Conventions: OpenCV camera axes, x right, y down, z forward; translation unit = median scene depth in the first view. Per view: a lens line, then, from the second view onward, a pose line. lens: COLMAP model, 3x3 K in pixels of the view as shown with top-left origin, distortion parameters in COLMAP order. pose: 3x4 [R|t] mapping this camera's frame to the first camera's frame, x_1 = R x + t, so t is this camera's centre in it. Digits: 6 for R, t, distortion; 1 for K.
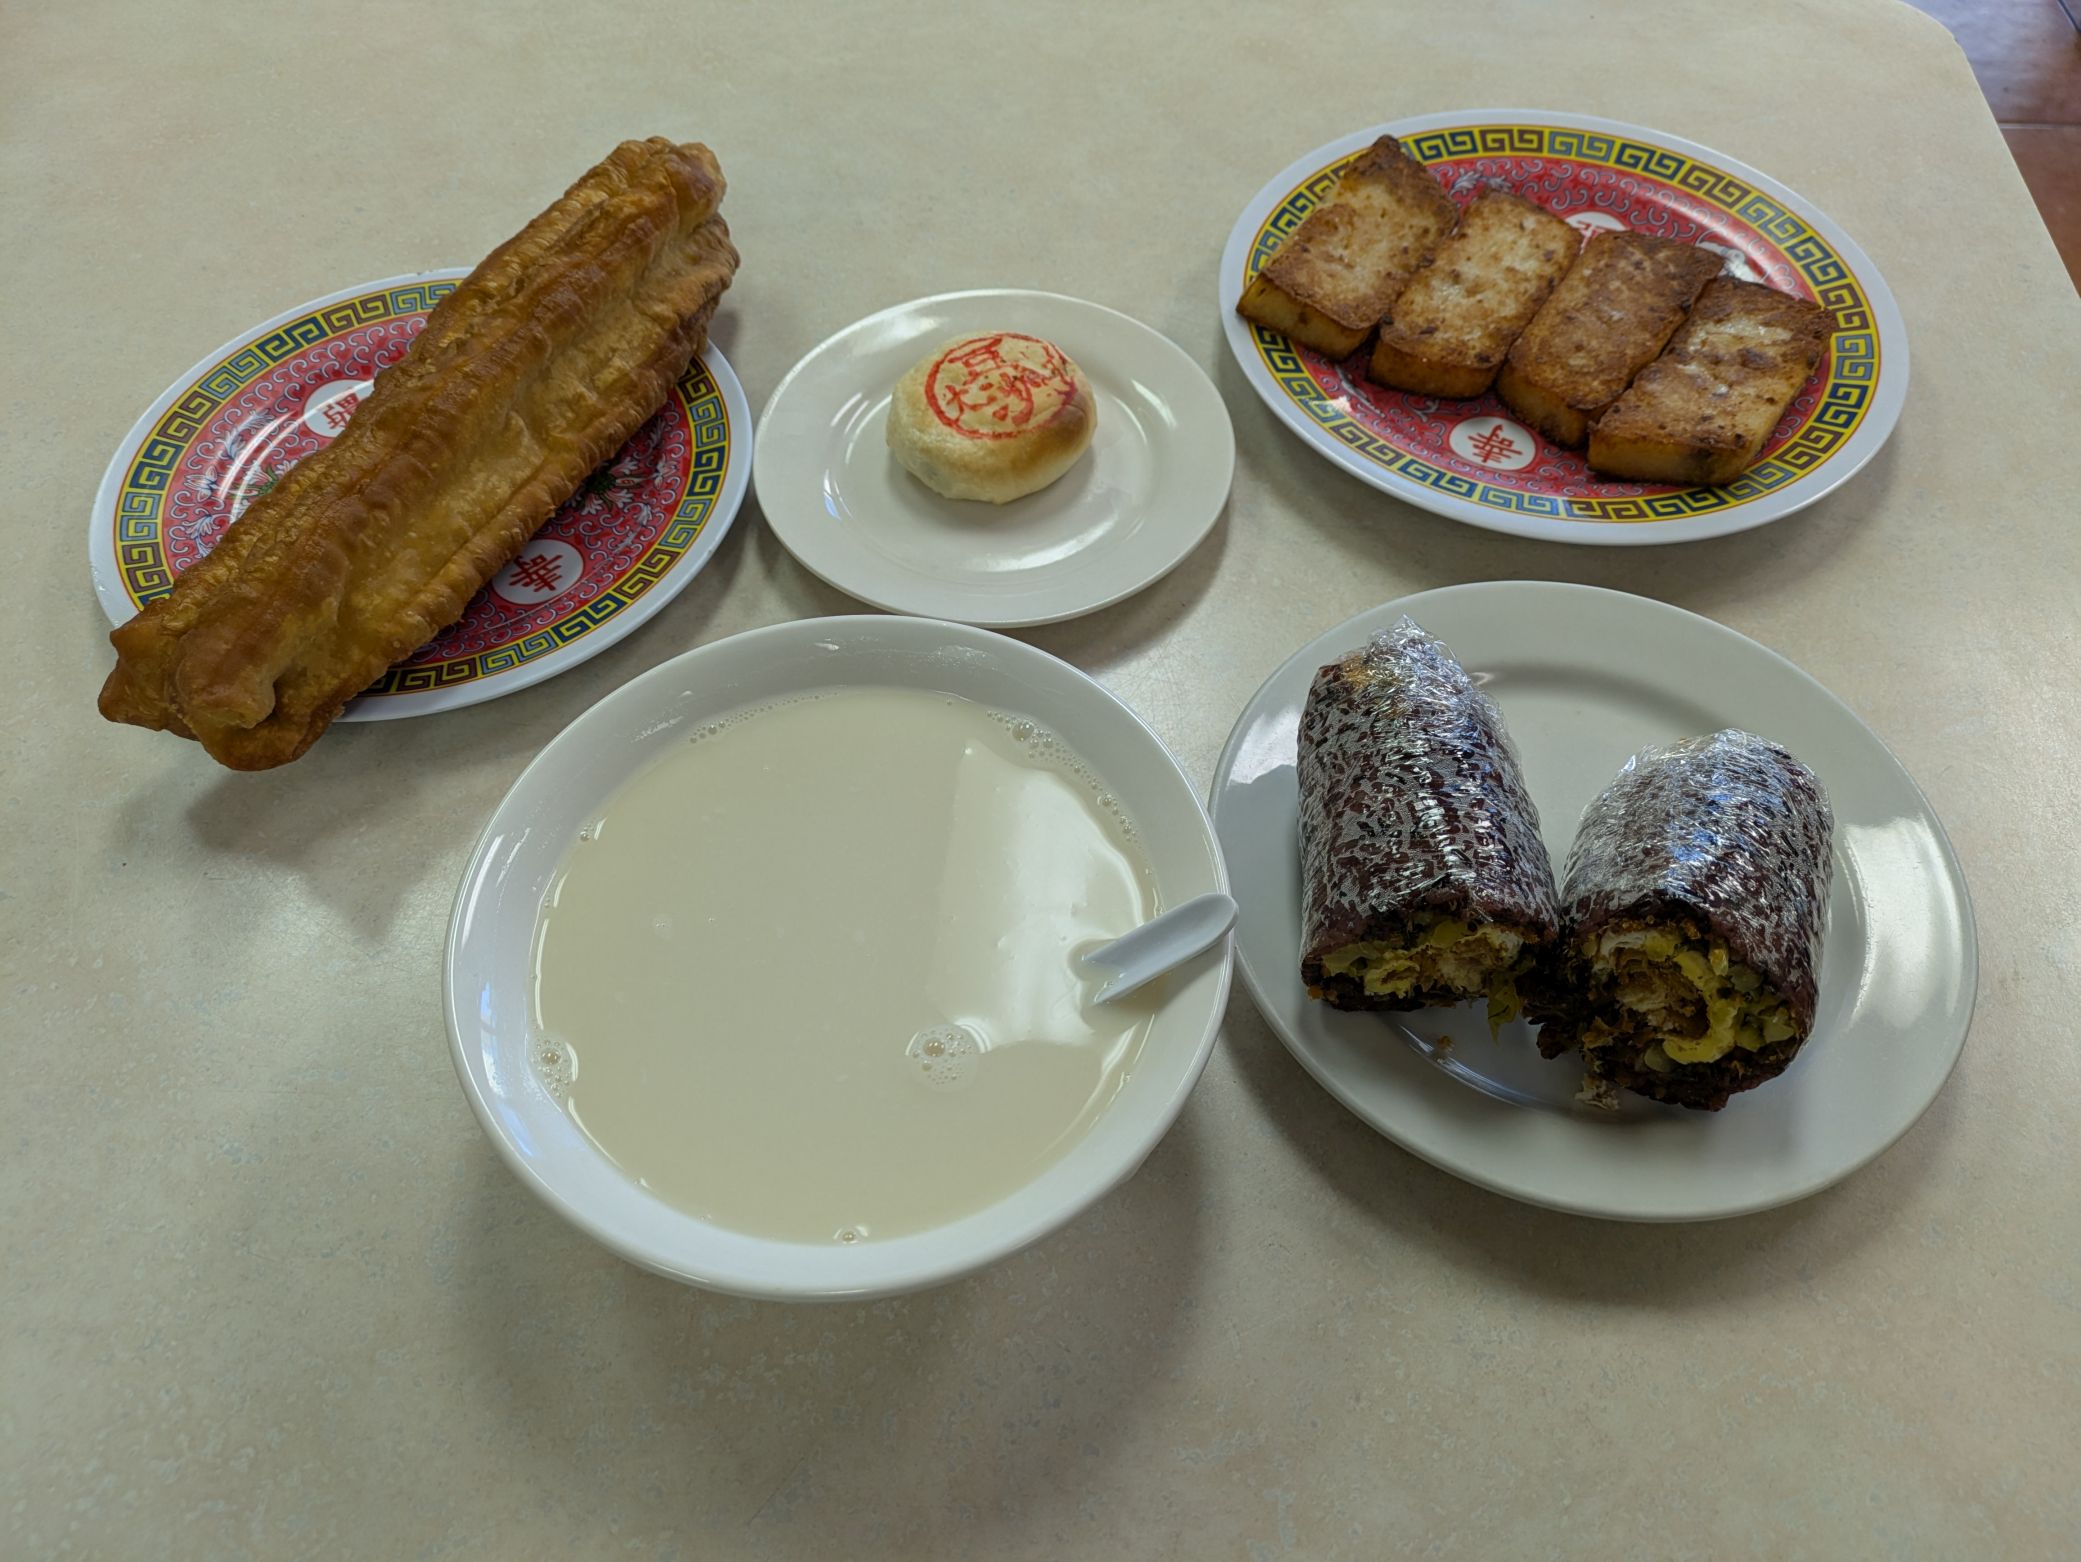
lens RADIAL K [[1506.7, 0, 1038.9], [0, 1506.7, 792.4], [0, 0, 1]] dist [0.031981, -0.024115]
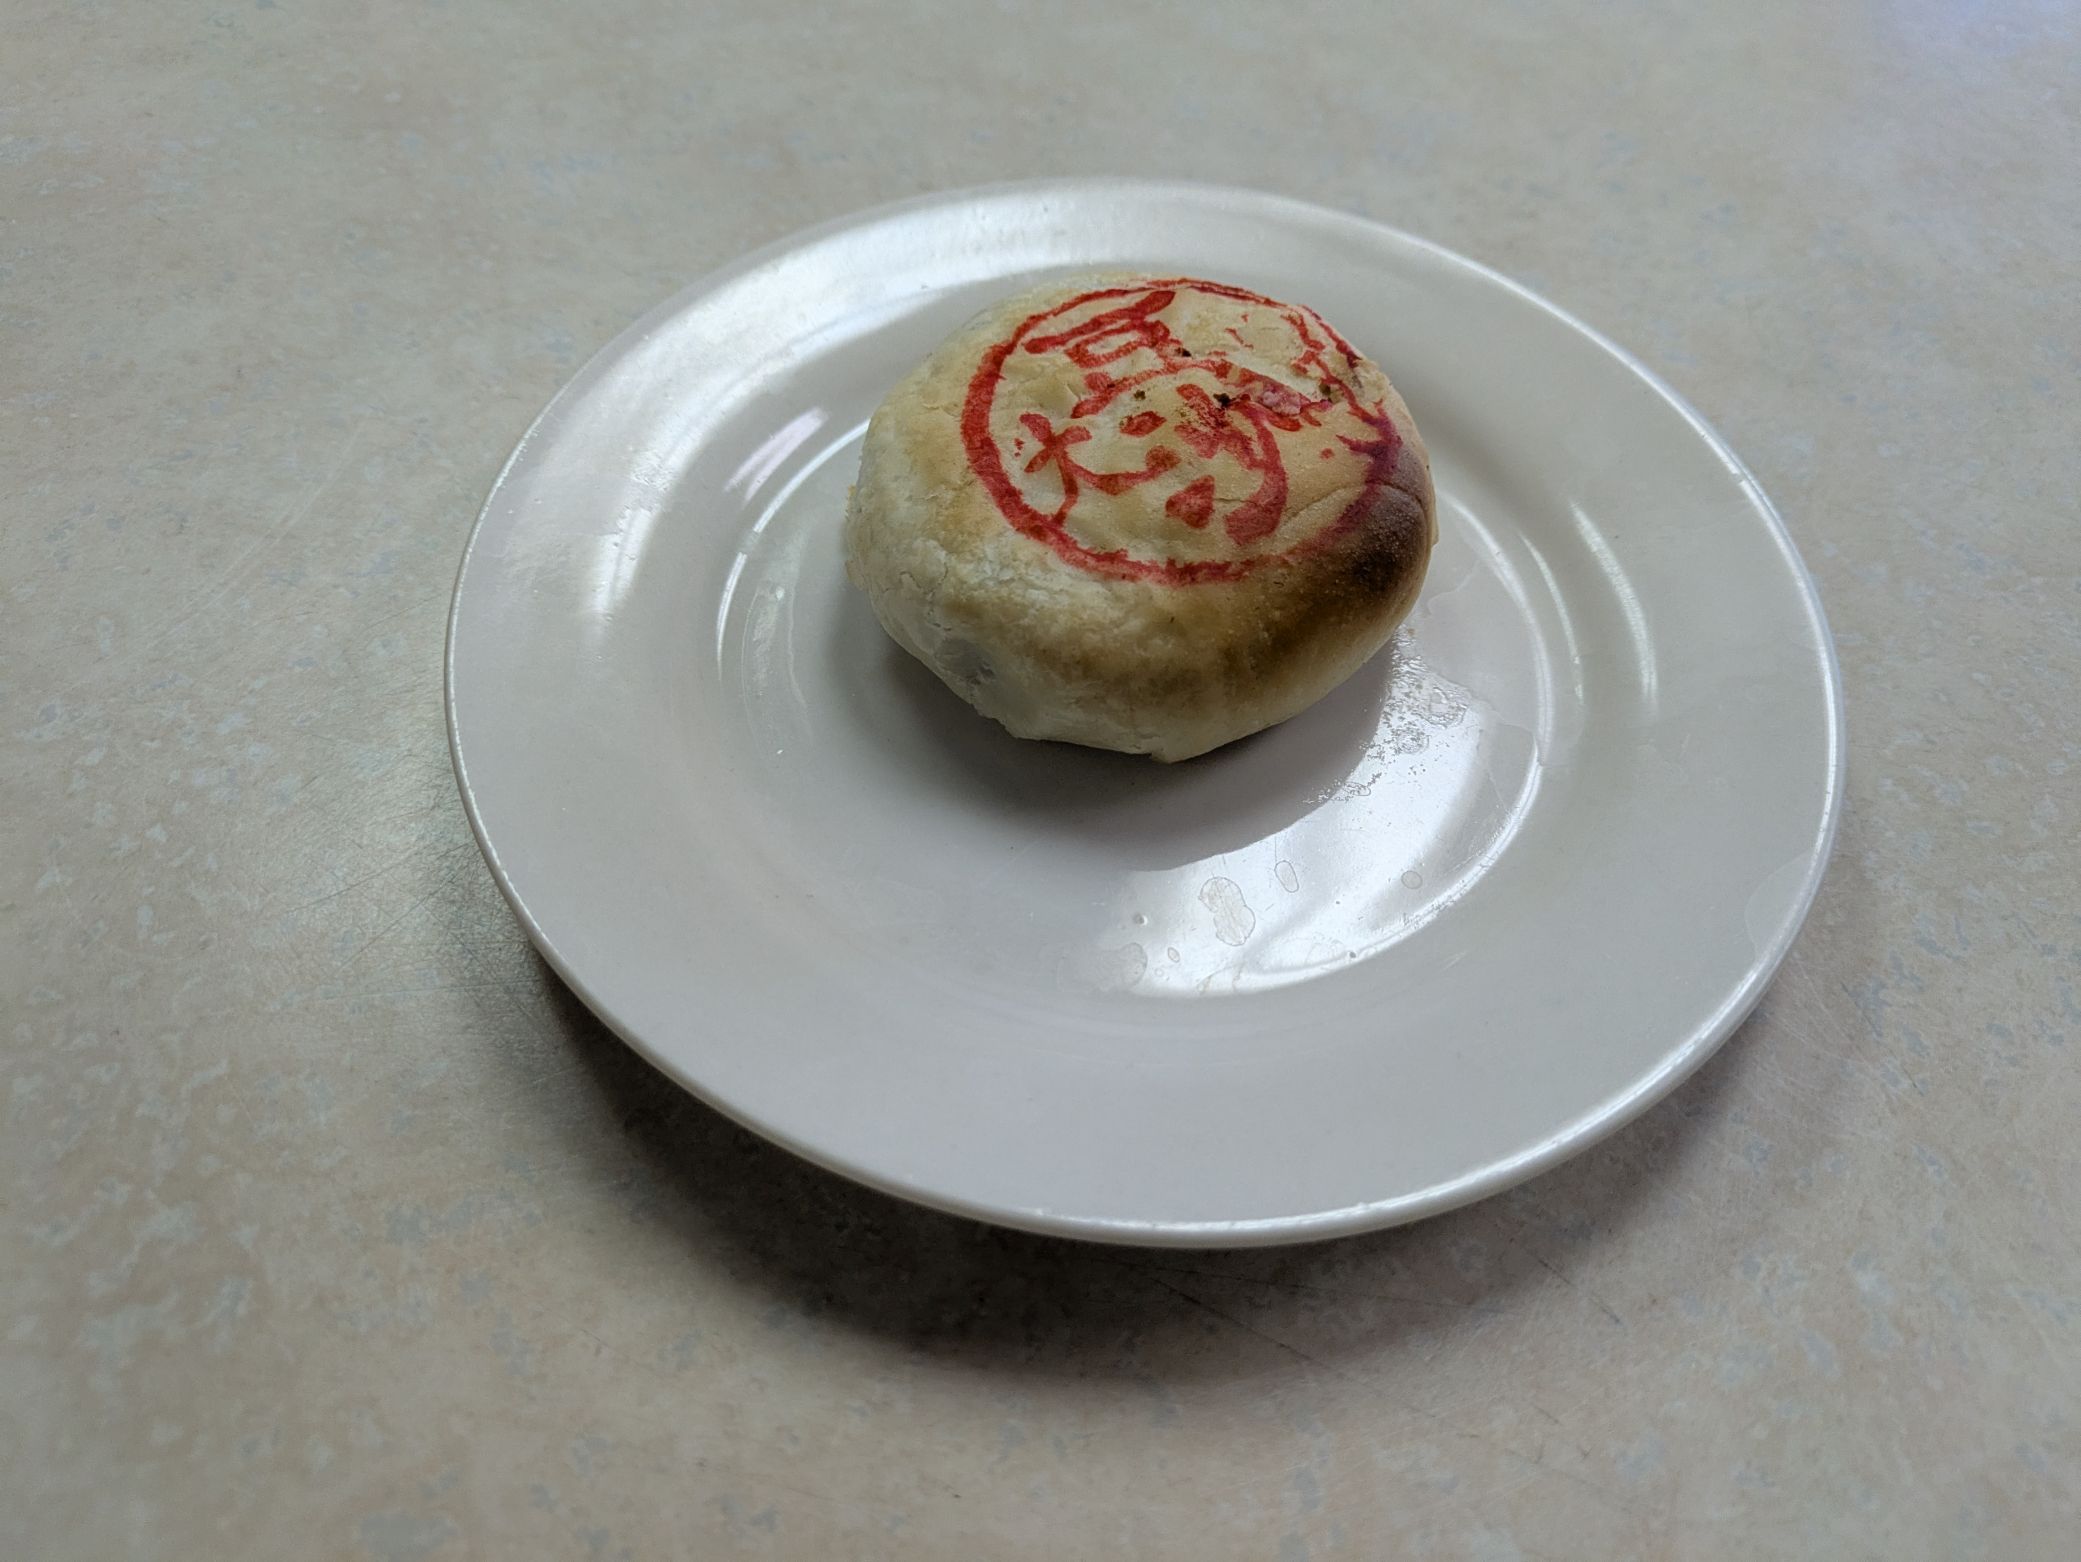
lens RADIAL K [[1506.7, 0, 1039.7], [0, 1506.7, 780.0], [0, 0, 1]] dist [0.031981, -0.024115]
pose [[0.999033, 0.028026, 0.033885, -0.067639], [-0.027358, 0.999426, -0.020003, -0.180191], [-0.034426, 0.019057, 0.999226, 0.659993]]
